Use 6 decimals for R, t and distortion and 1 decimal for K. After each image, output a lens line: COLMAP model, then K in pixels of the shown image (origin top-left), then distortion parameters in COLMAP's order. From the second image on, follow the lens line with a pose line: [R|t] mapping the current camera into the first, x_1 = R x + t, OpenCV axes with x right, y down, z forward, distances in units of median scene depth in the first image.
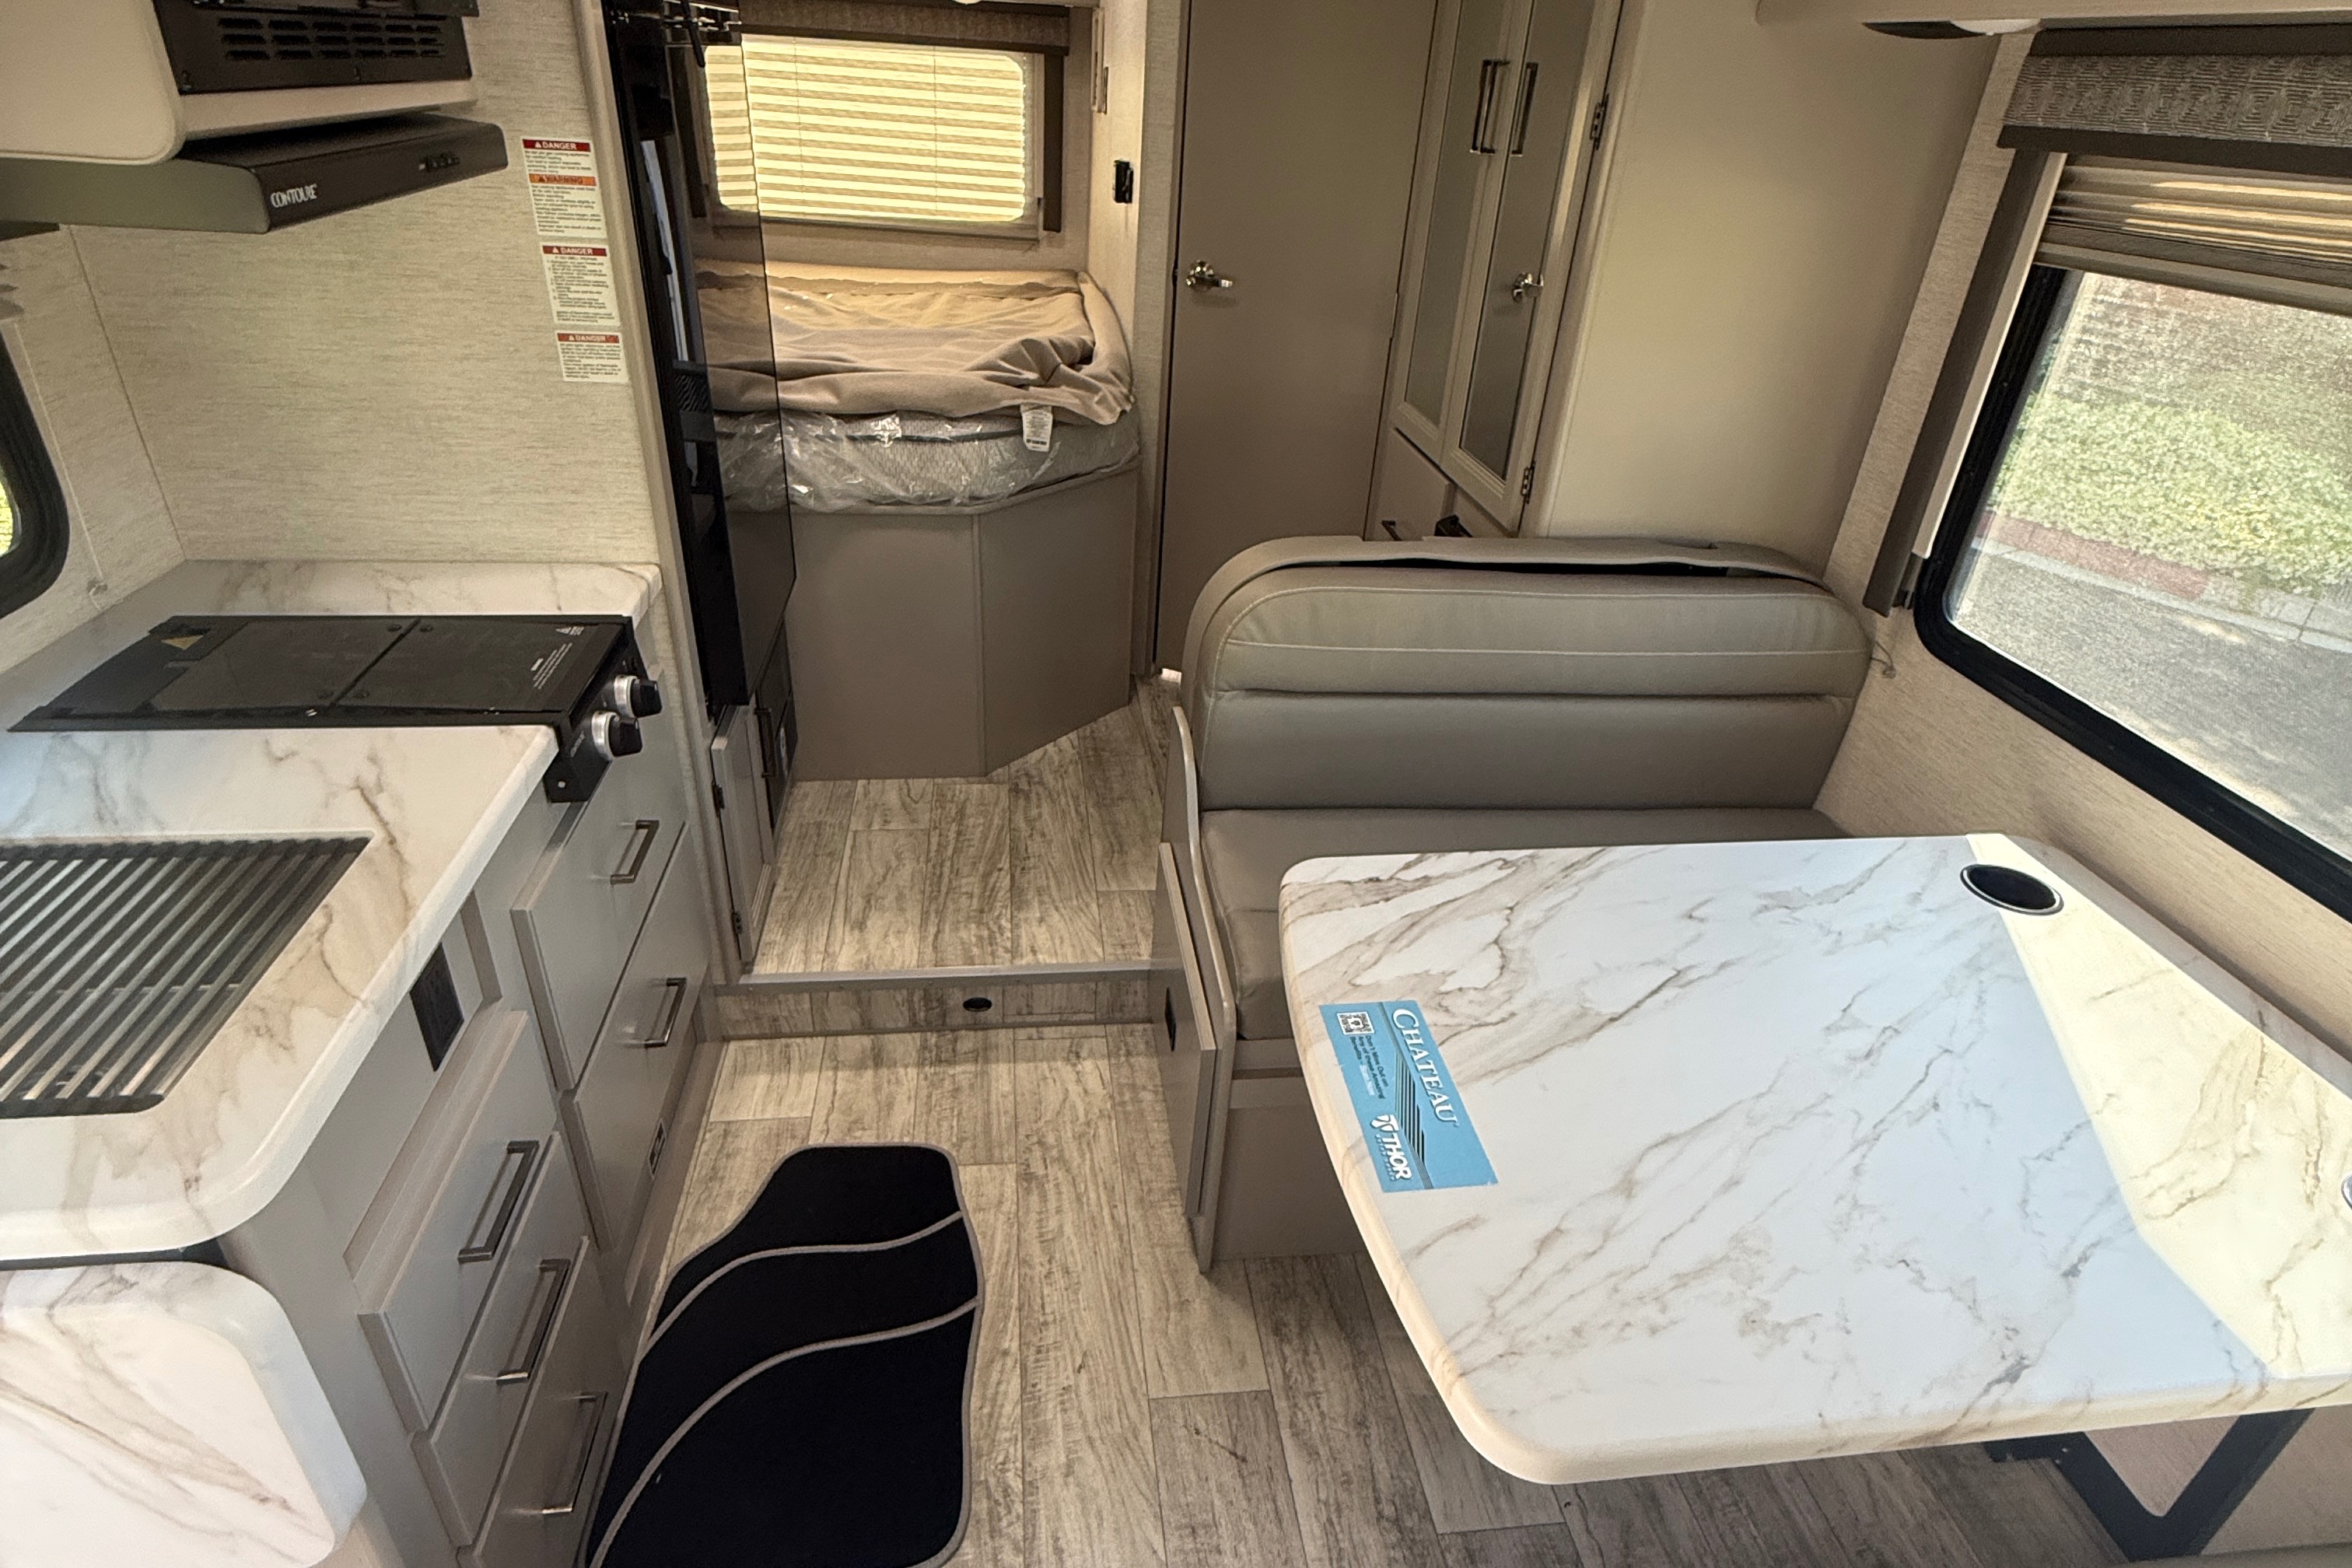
lens RADIAL K [[1259.4, 0, 1176.8], [0, 1259.4, 770.6], [0, 0, 1]] dist [0.004882, 0.000699]
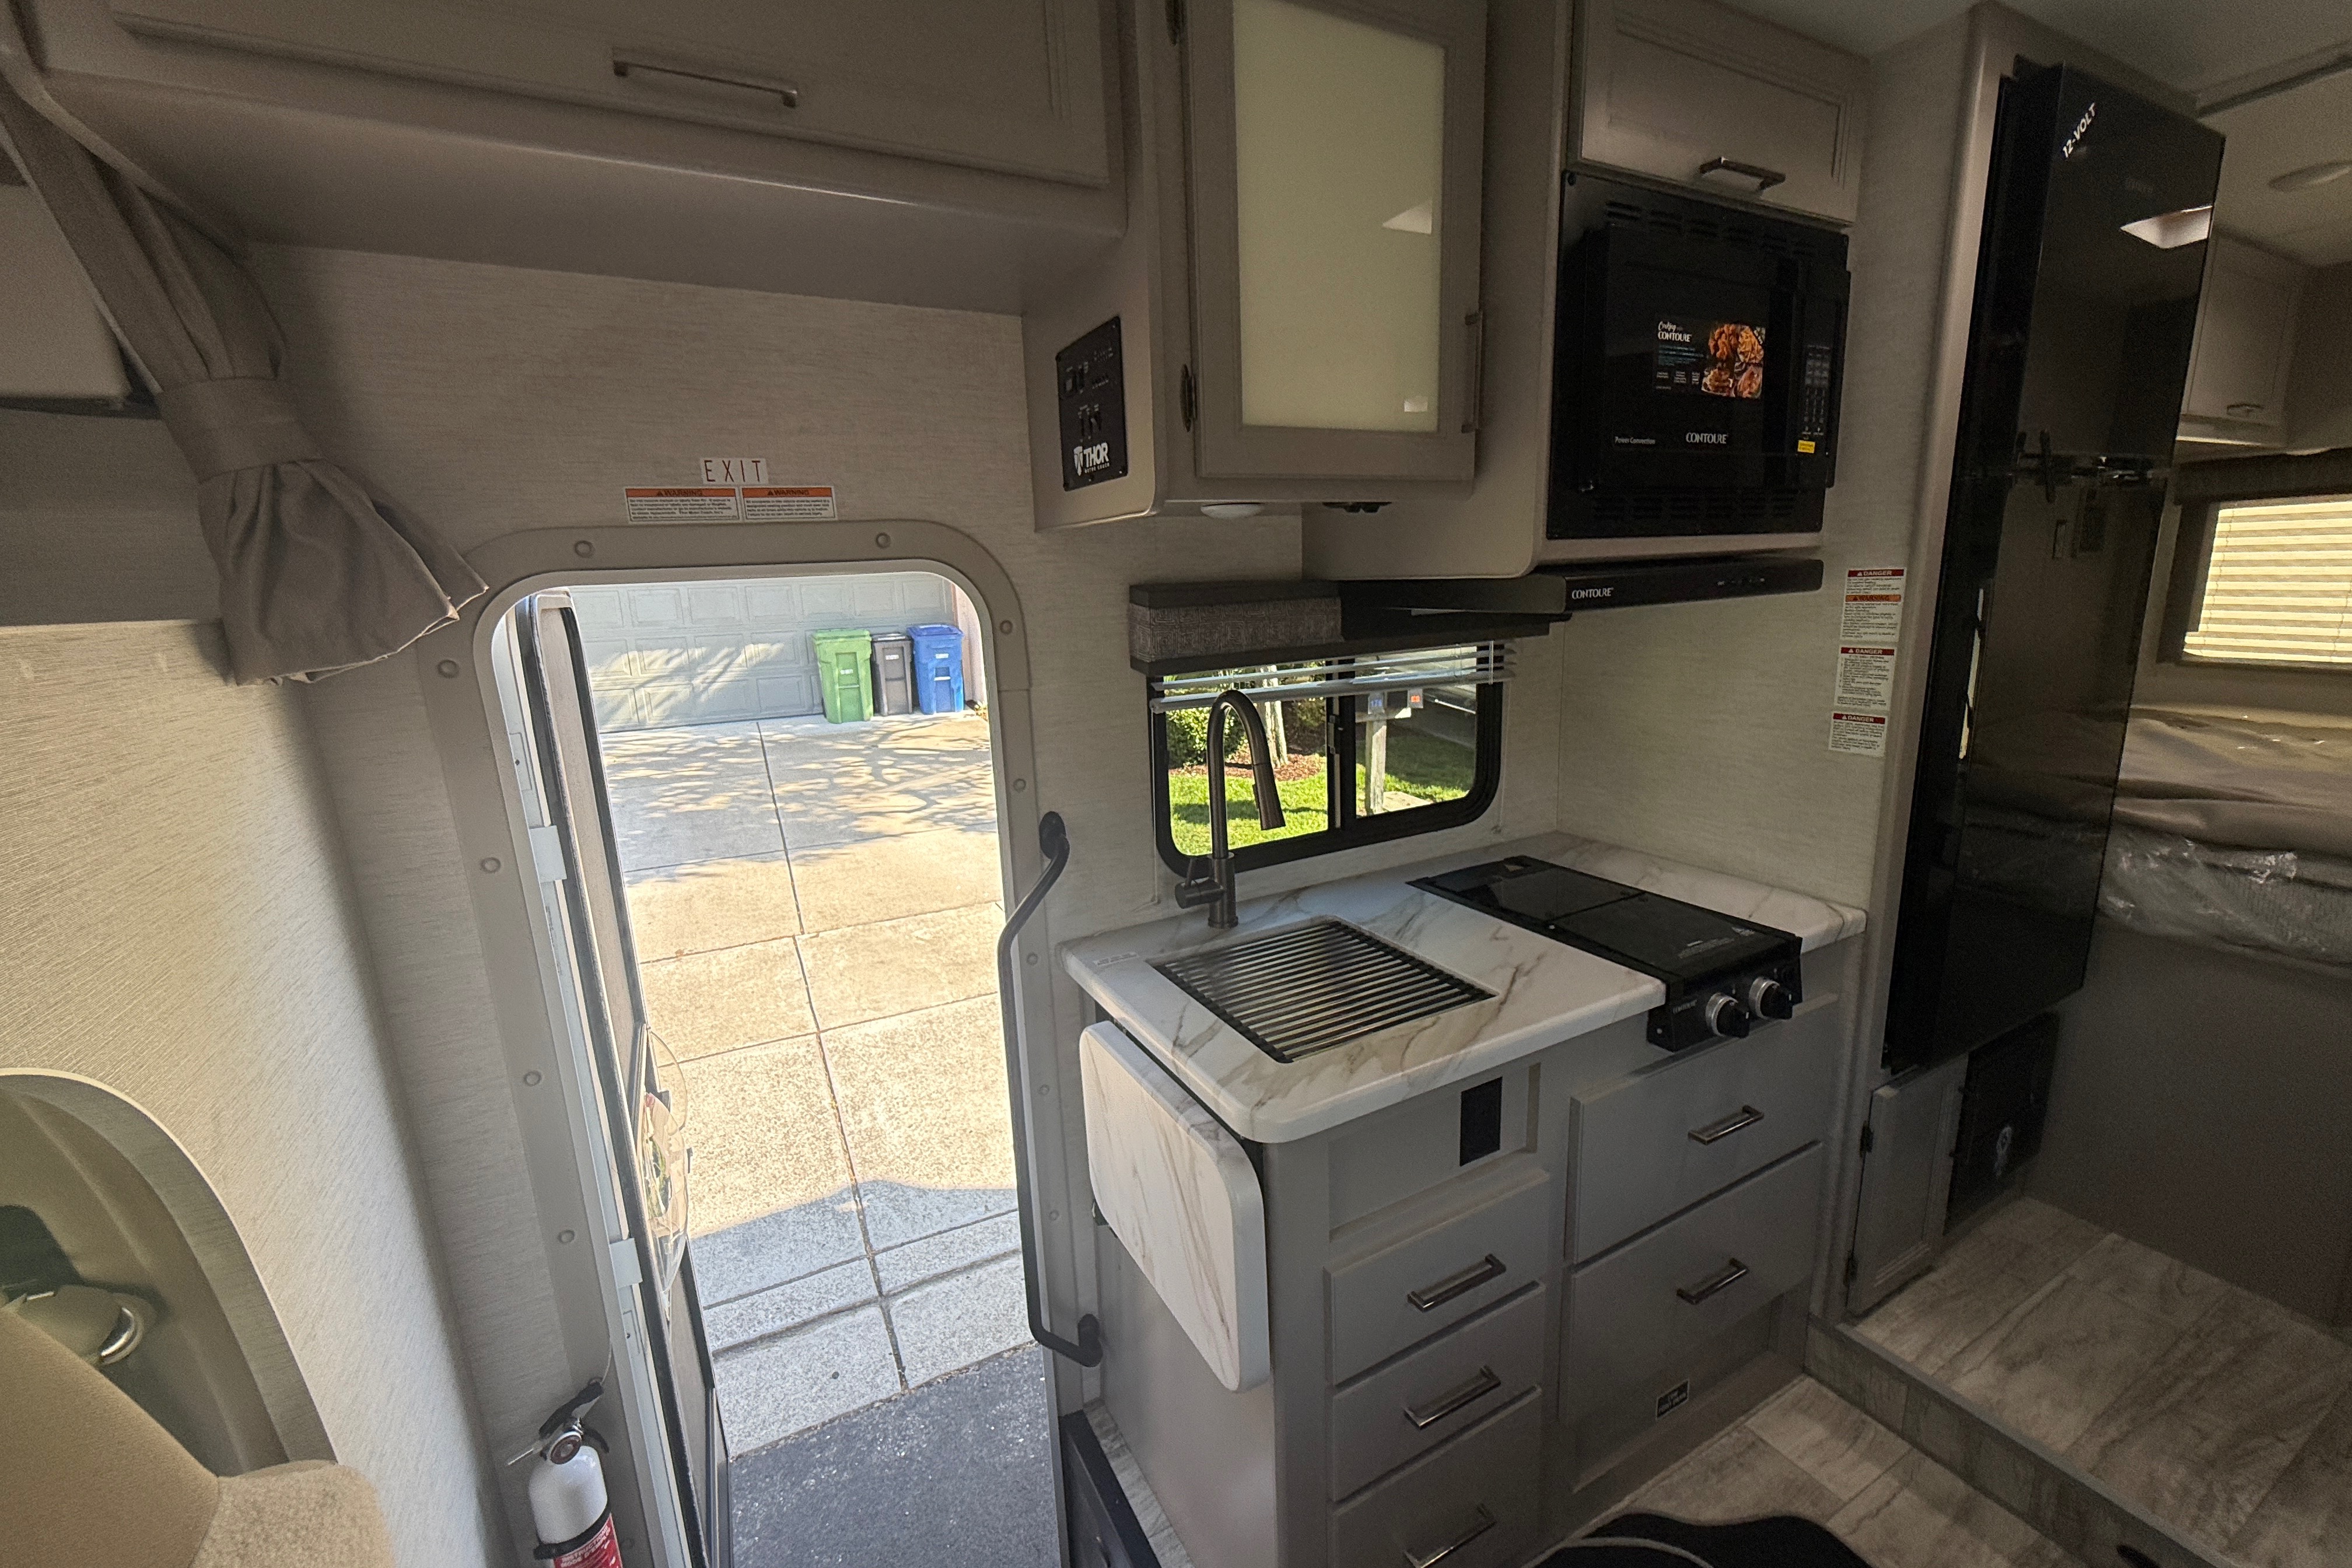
lens RADIAL K [[945.7, 0, 1180.4], [0, 945.7, 780.2], [0, 0, 1]] dist [0.001647, 0.000057]
pose [[0.350975, 0.127140, -0.927713, 0.153271], [-0.405680, 0.913578, -0.028276, 0.002660], [0.843943, 0.386278, 0.372221, 0.127416]]
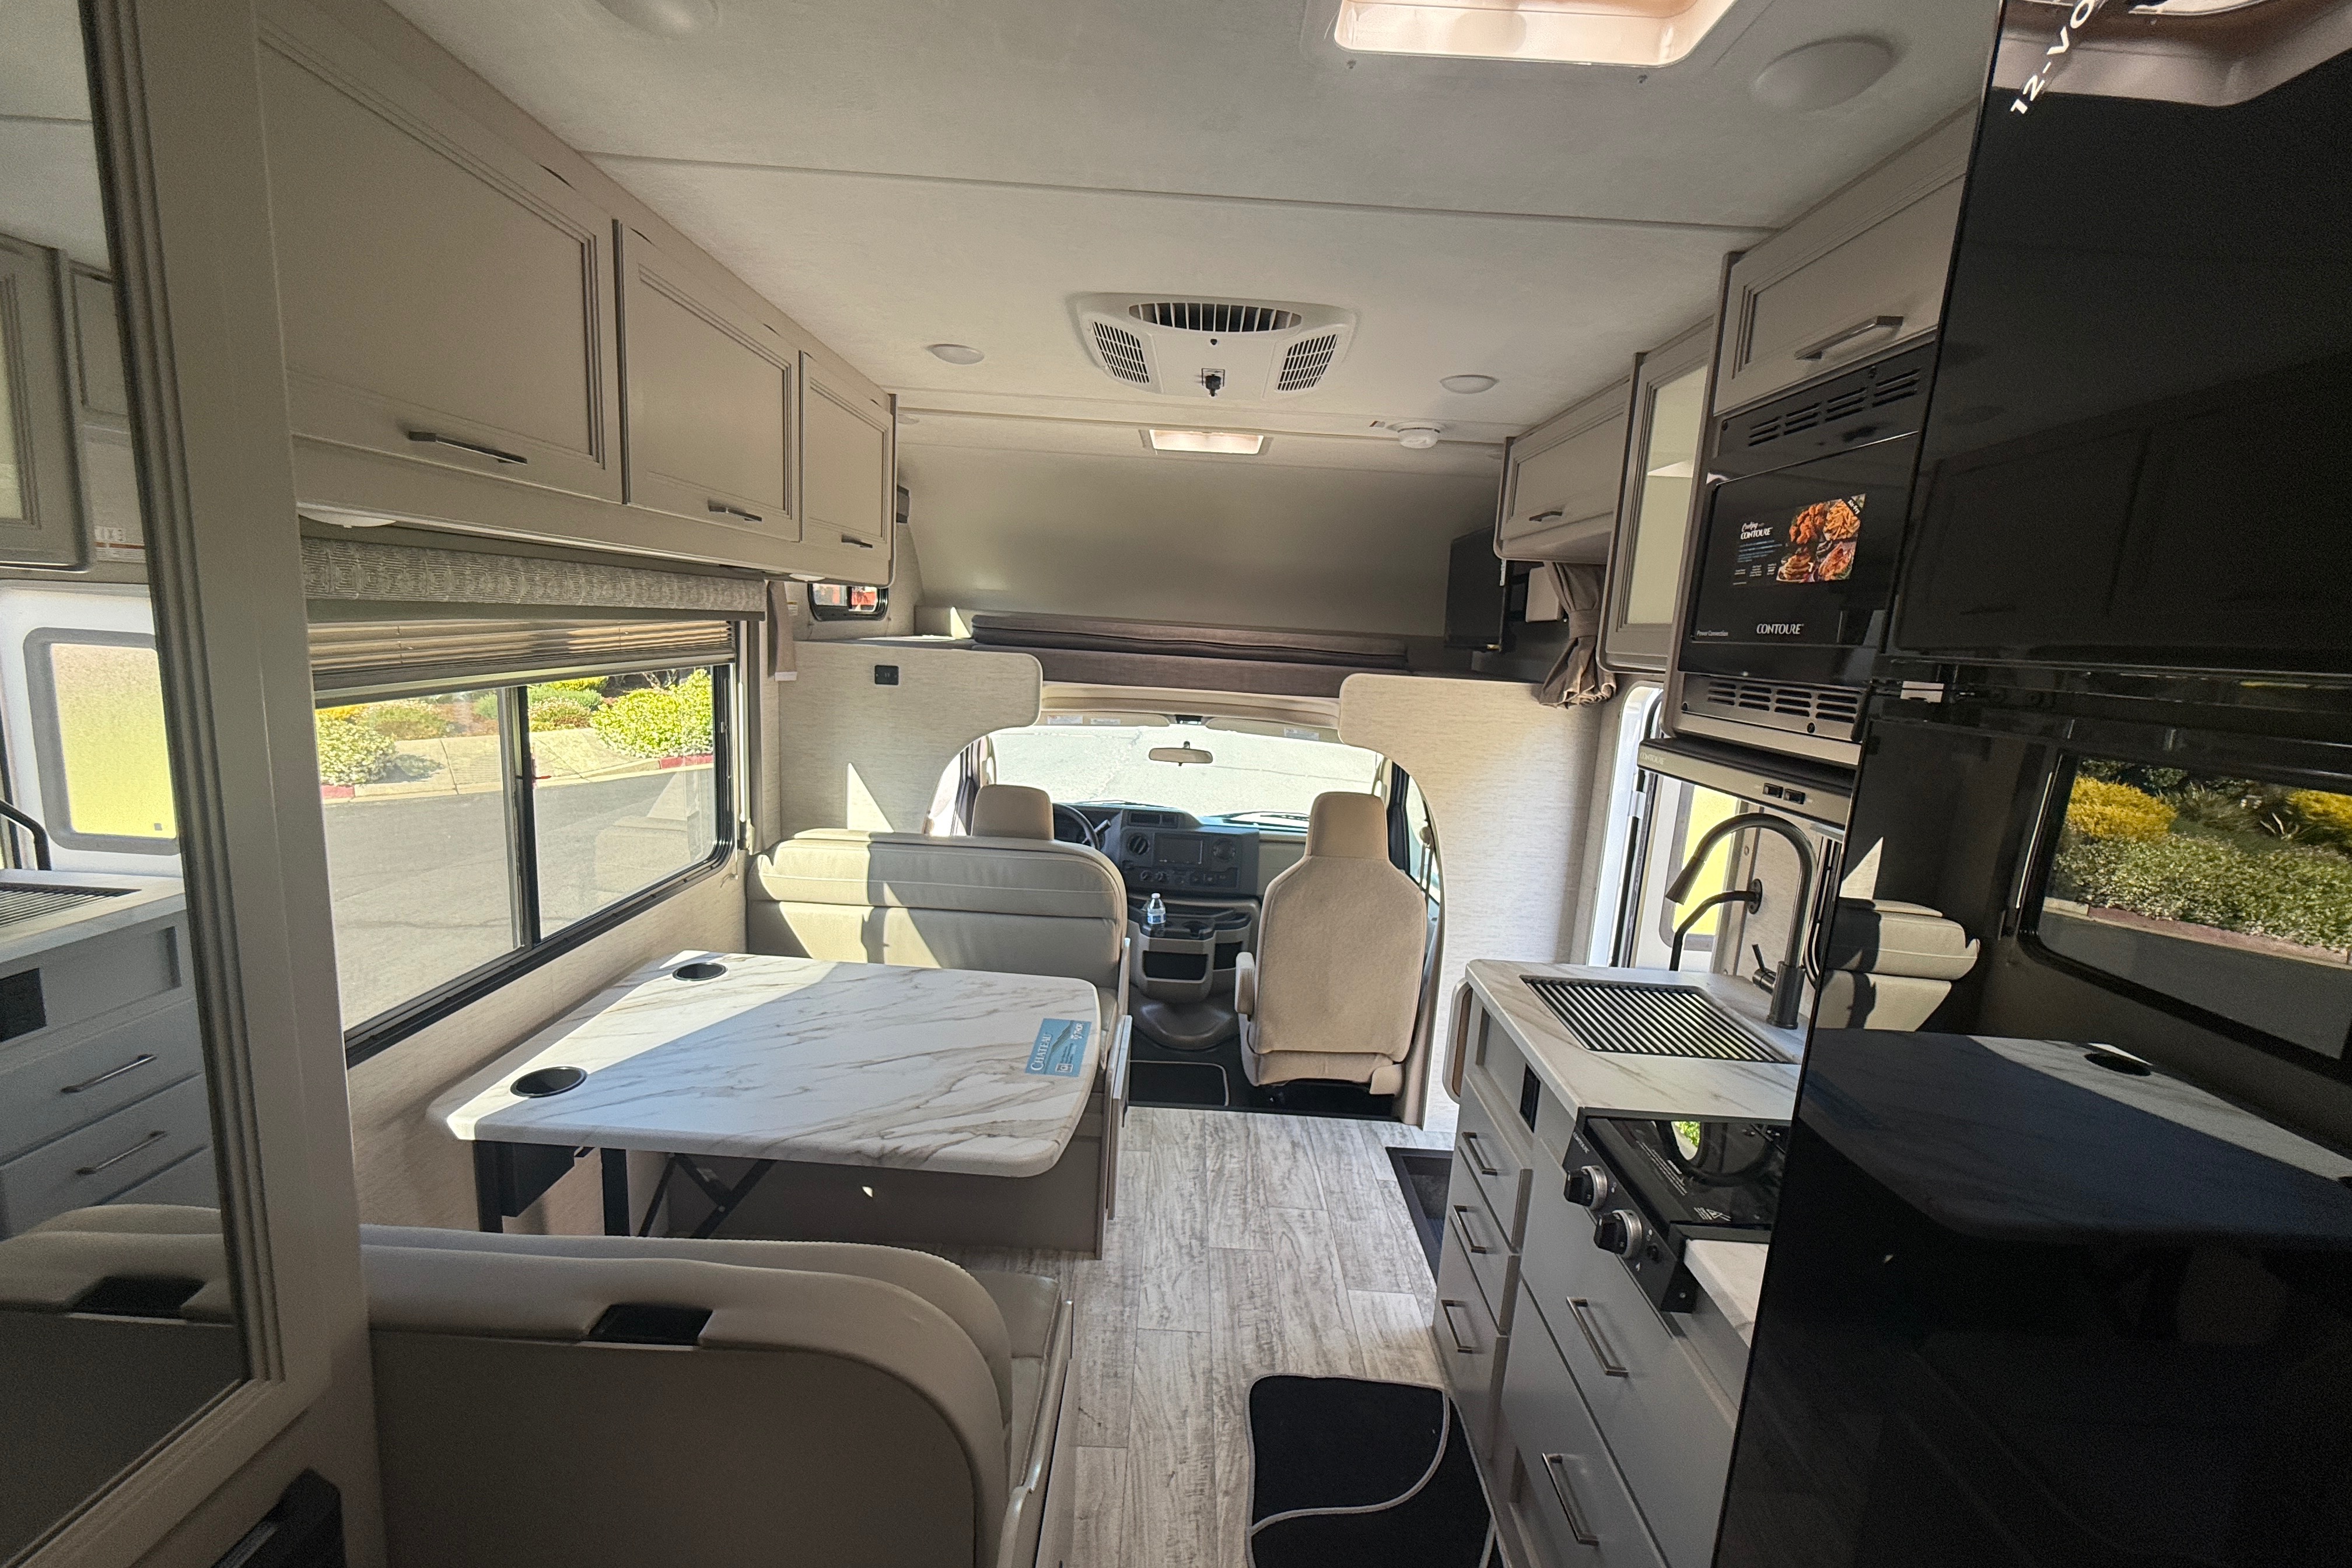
lens RADIAL K [[945.7, 0, 1180.4], [0, 945.7, 780.2], [0, 0, 1]] dist [0.001647, 0.000057]
pose [[-0.984149, -0.135800, 0.114056, -0.102258], [-0.034138, 0.776179, 0.629588, -0.783617], [-0.174026, 0.615714, -0.768512, 1.349473]]
